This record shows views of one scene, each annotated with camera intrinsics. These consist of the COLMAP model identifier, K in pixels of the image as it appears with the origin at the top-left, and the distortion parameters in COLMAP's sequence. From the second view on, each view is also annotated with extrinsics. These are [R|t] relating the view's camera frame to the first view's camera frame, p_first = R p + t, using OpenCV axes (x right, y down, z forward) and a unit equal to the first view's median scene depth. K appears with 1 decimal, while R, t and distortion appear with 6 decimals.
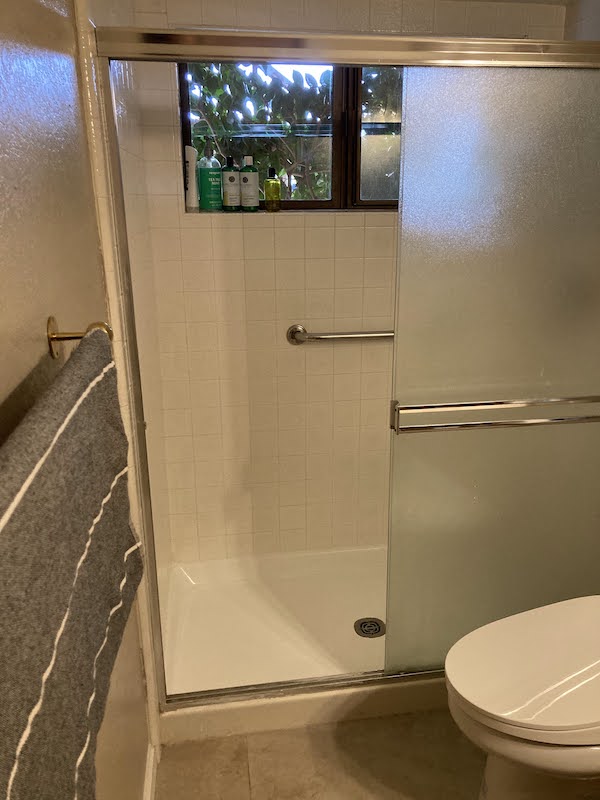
lens RADIAL K [[643.3, 0, 312.2], [0, 643.3, 397.5], [0, 0, 1]] dist [0.064290, -0.076830]
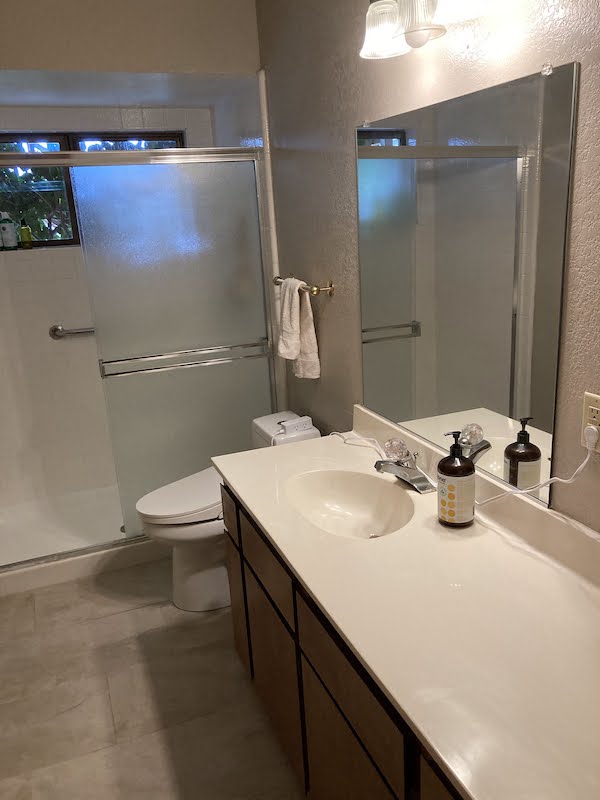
lens RADIAL K [[643.3, 0, 312.2], [0, 643.3, 397.5], [0, 0, 1]] dist [0.064290, -0.076830]
pose [[0.972993, -0.106283, 0.204913, 0.229623], [0.113666, 0.993215, -0.024565, 0.155029], [-0.200912, 0.047193, 0.978472, -0.551714]]
